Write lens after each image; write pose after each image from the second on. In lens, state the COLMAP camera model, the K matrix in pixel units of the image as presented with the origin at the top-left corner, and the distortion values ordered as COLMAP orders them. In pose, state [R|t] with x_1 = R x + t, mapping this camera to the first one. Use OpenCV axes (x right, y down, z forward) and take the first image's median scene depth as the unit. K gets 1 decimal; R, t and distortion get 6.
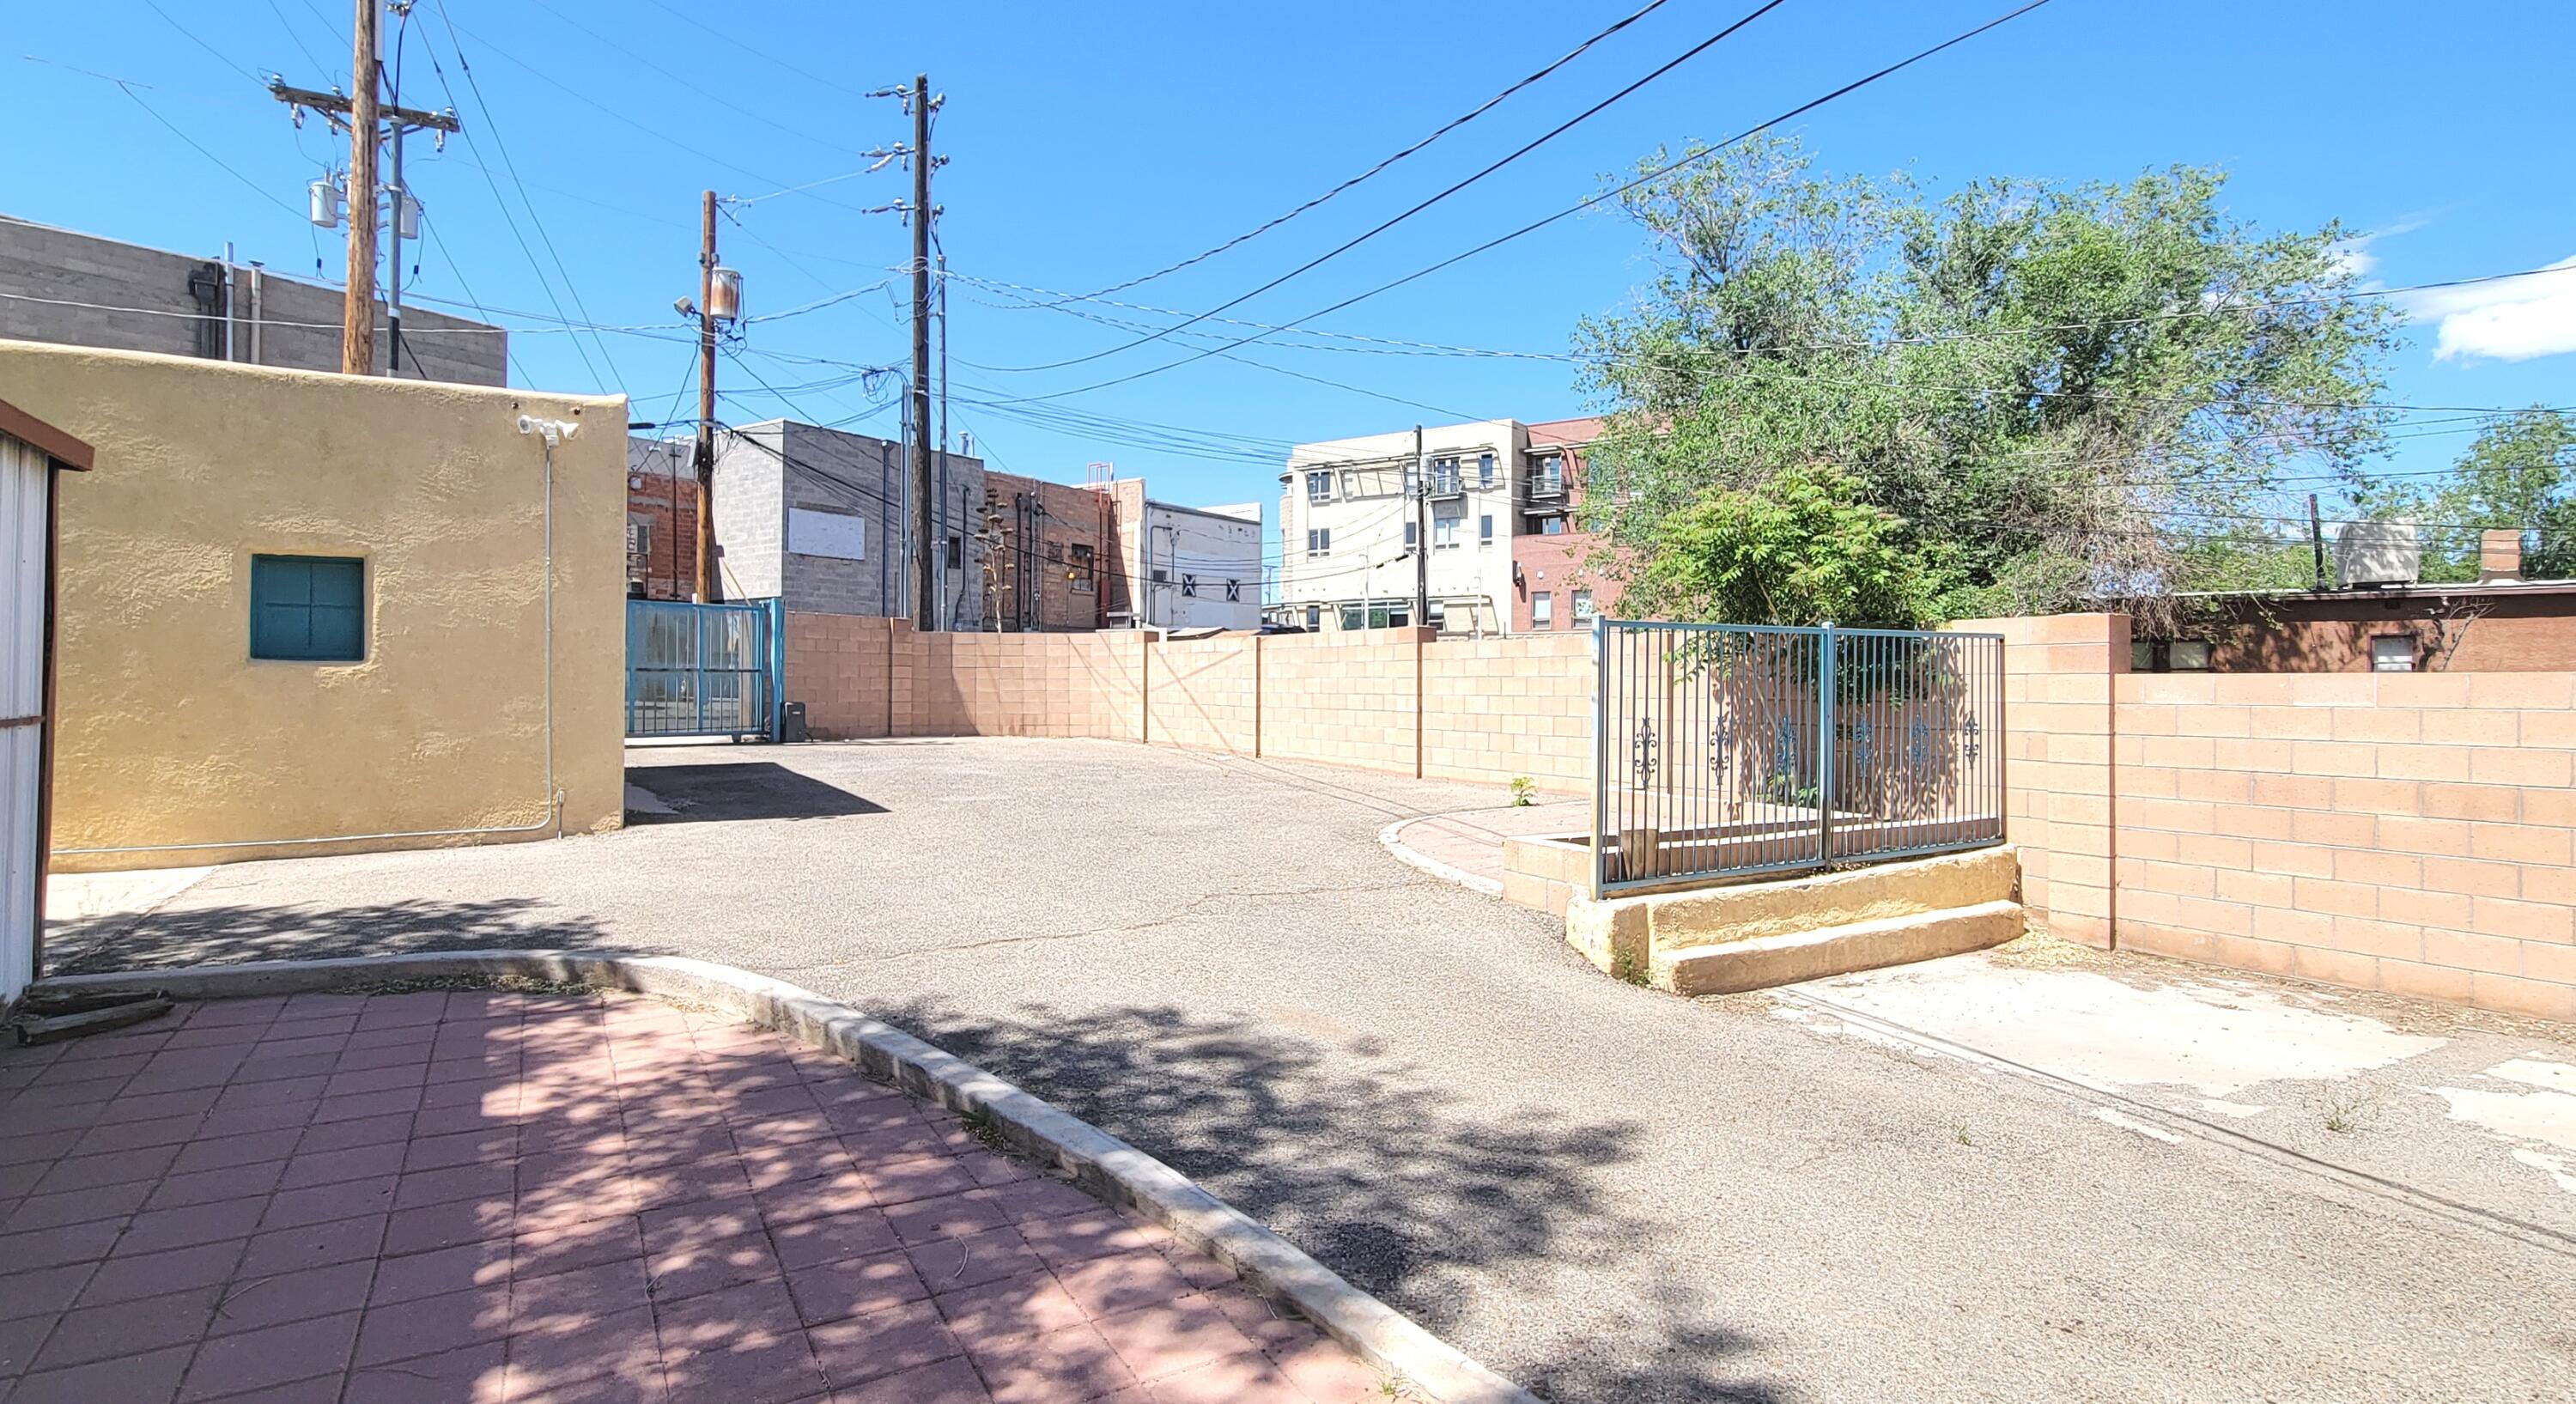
lens RADIAL K [[1346.5, 0, 1290.4], [0, 1346.5, 693.1], [0, 0, 1]] dist [0.000301, -0.000018]
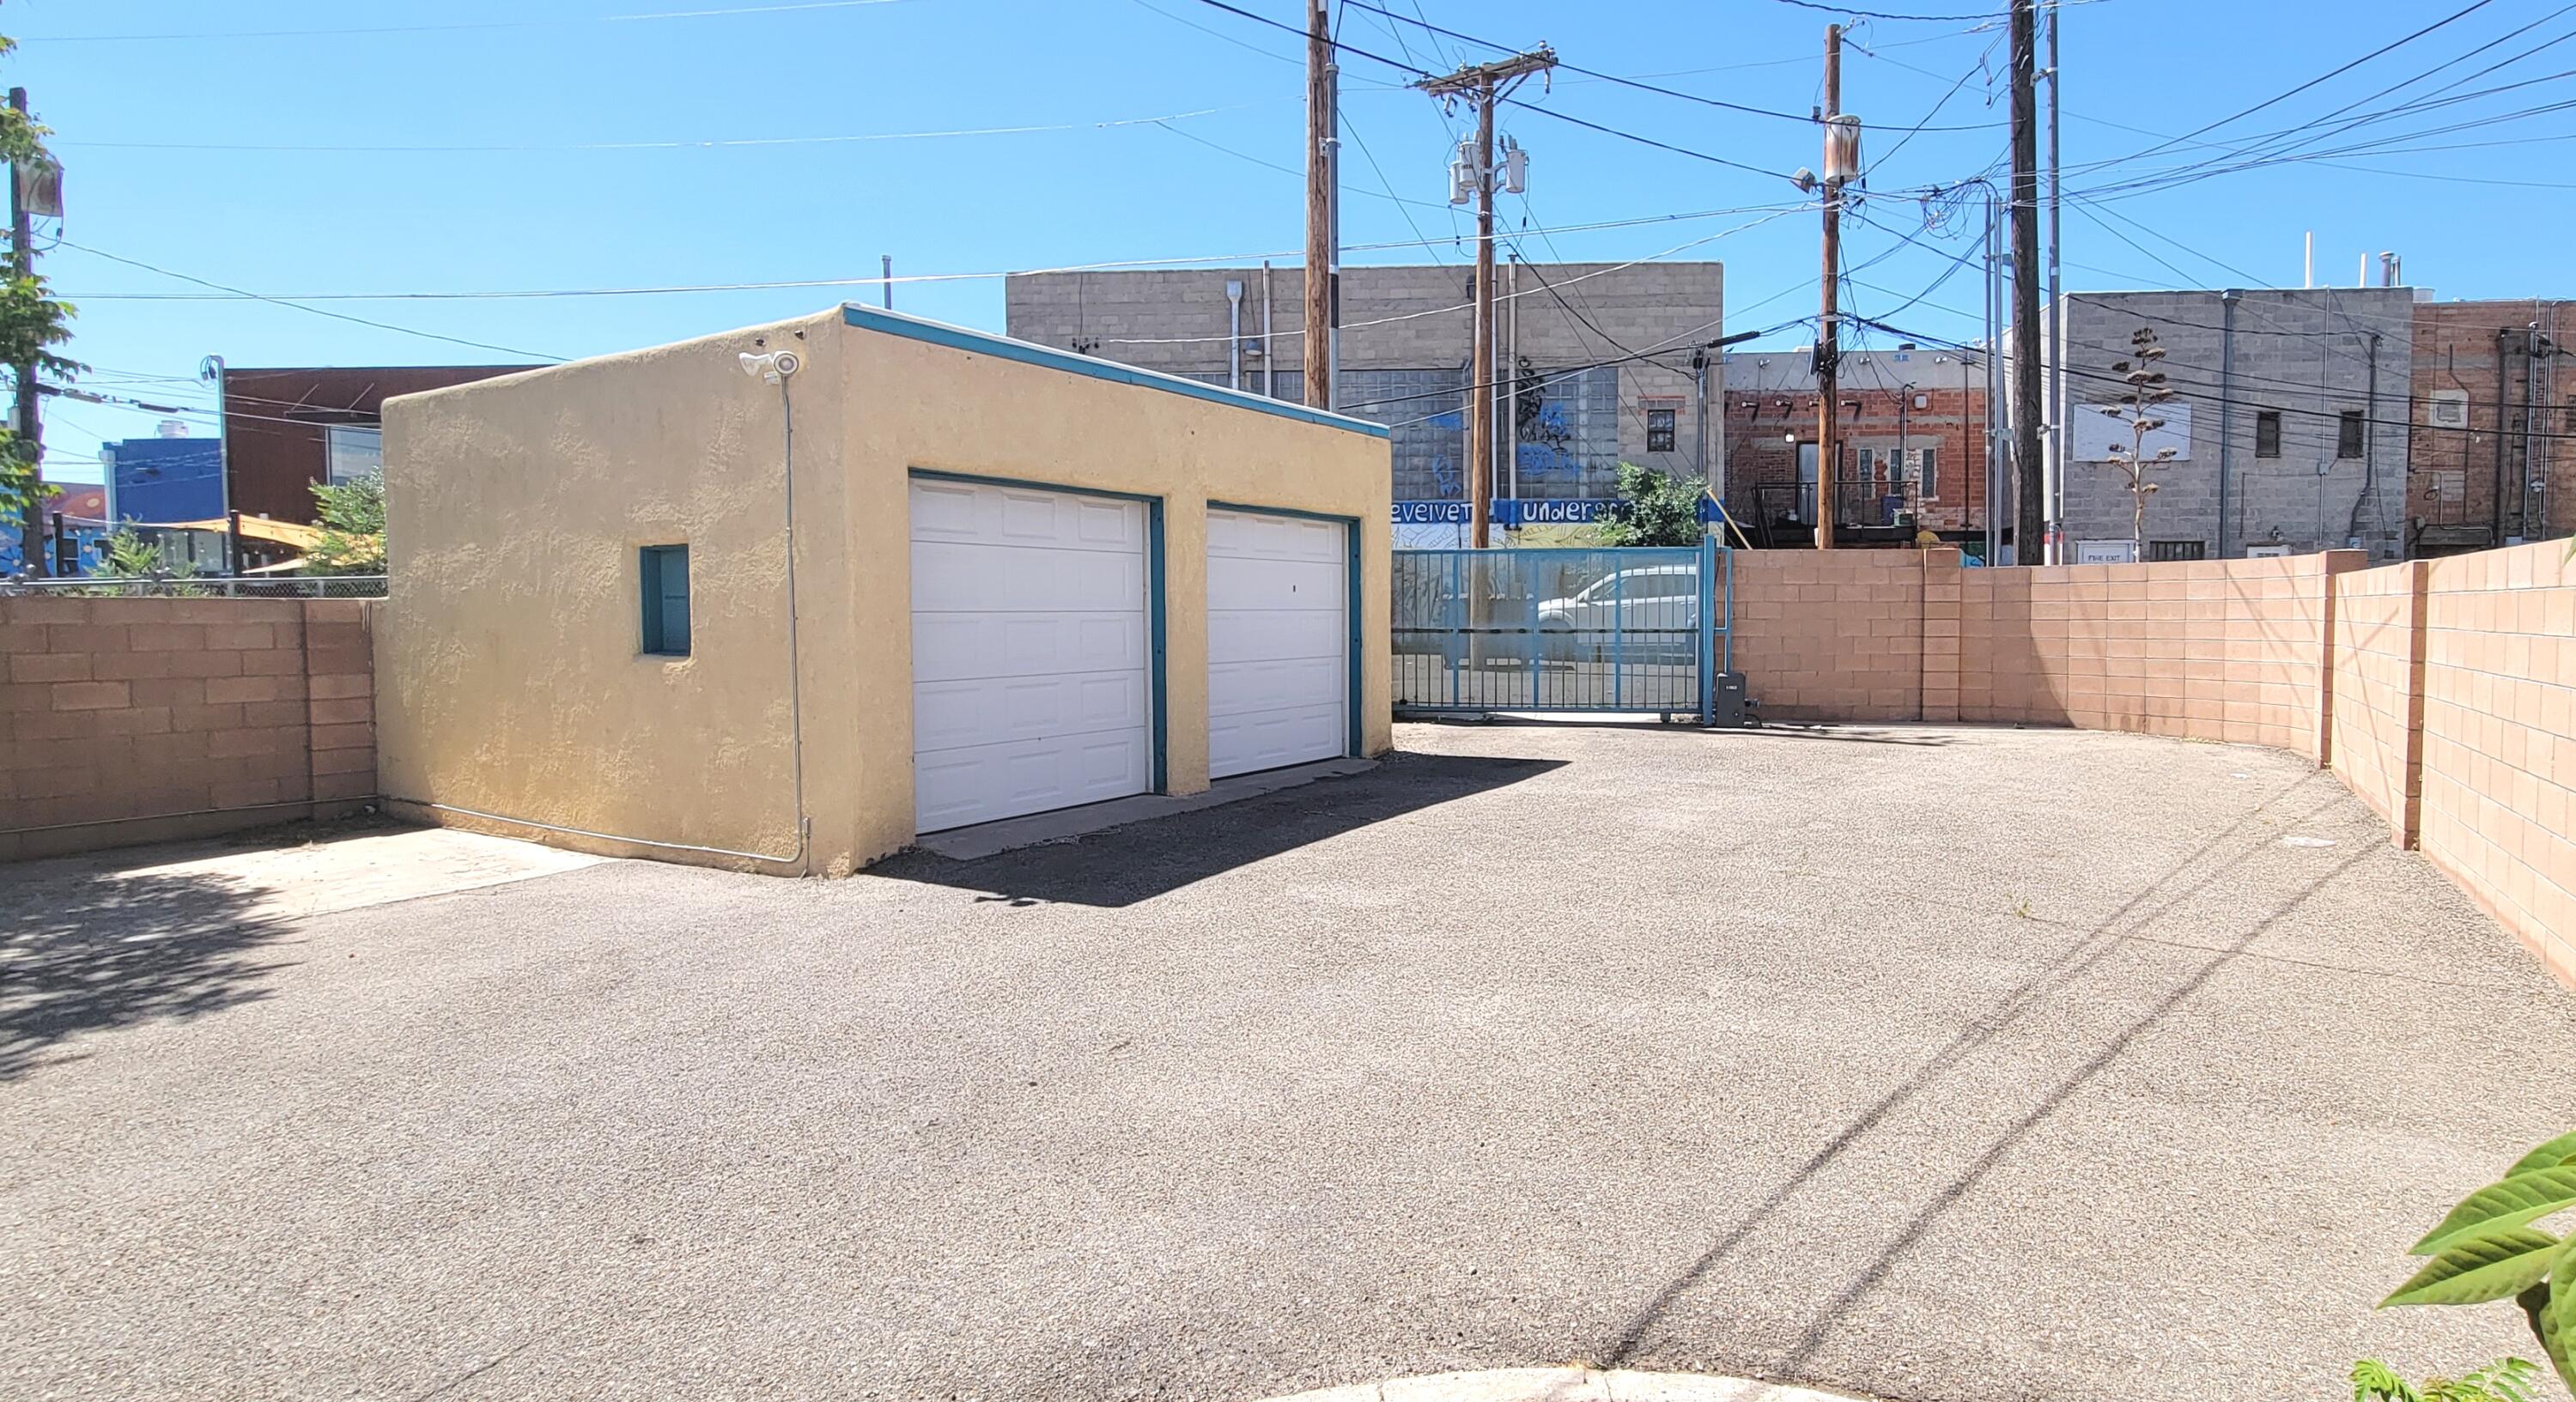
lens RADIAL K [[1300.0, 0, 1290.3], [0, 1300.0, 689.7], [0, 0, 1]] dist [0.003142, 0.000780]
pose [[0.496485, 0.040578, -0.867096, 0.116834], [0.003919, 0.998792, 0.048984, -0.017696], [0.868036, -0.027718, 0.495726, 0.378147]]
